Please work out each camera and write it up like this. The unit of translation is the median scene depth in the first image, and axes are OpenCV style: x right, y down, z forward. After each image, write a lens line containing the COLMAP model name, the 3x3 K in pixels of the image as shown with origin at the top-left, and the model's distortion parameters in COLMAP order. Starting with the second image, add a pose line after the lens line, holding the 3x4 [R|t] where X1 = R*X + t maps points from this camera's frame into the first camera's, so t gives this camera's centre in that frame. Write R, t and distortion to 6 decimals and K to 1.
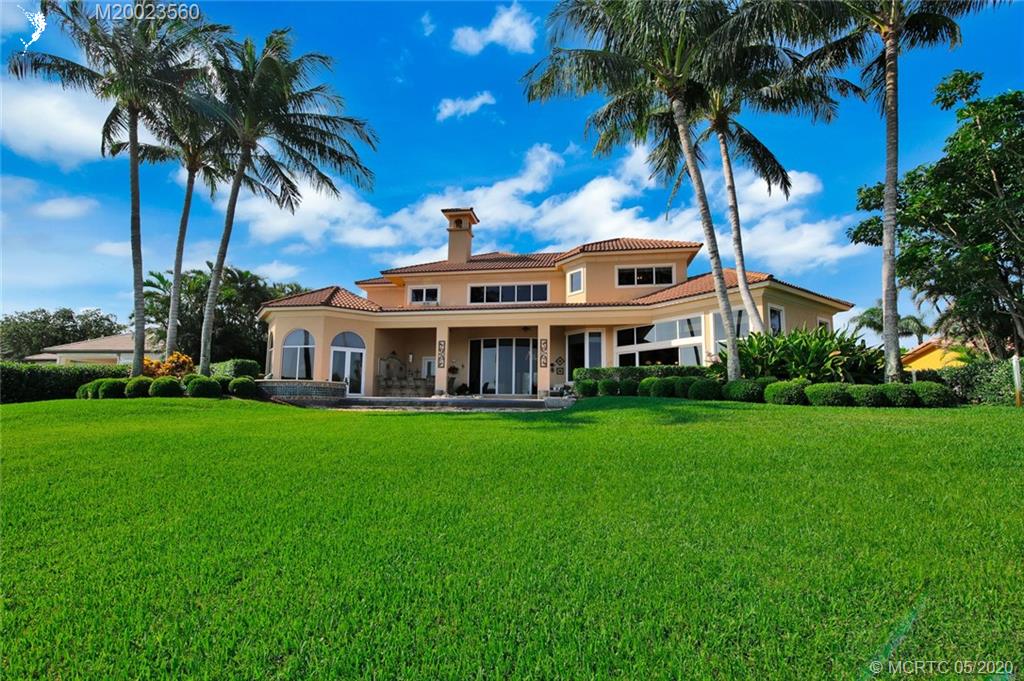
lens RADIAL K [[459.7, 0, 511.6], [0, 459.7, 342.4], [0, 0, 1]] dist [-0.023145, 0.000171]
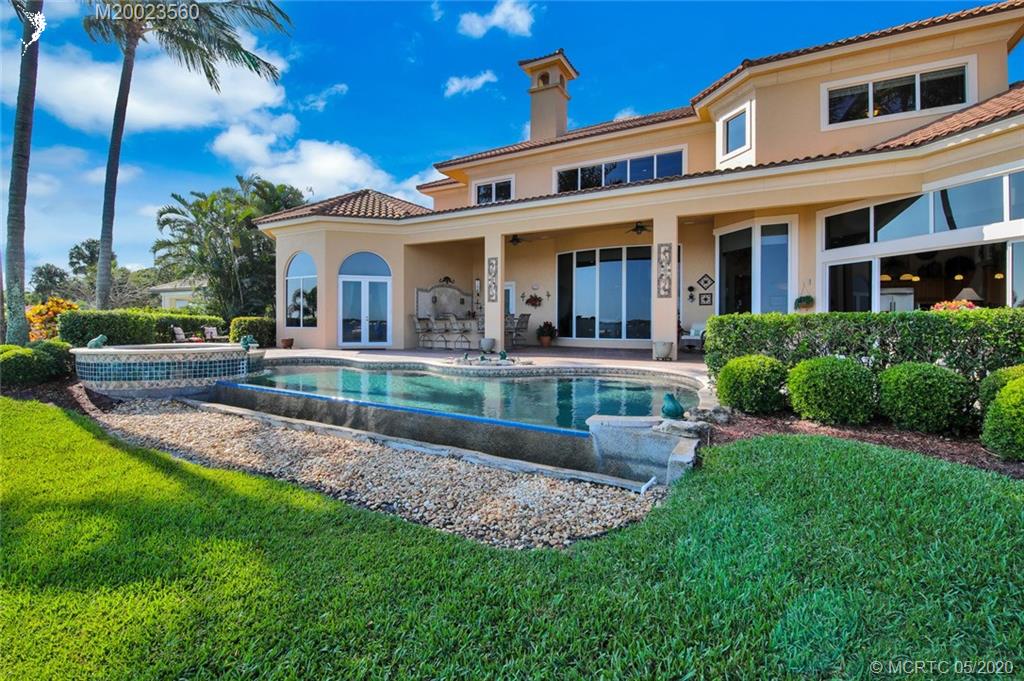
lens RADIAL K [[459.7, 0, 512.0], [0, 459.7, 327.4], [0, 0, 1]] dist [-0.023145, 0.000171]
pose [[0.943973, -0.005298, -0.329982, 0.070528], [0.051460, 0.990004, 0.131317, 0.008974], [0.325987, -0.140941, 0.934809, 0.400234]]
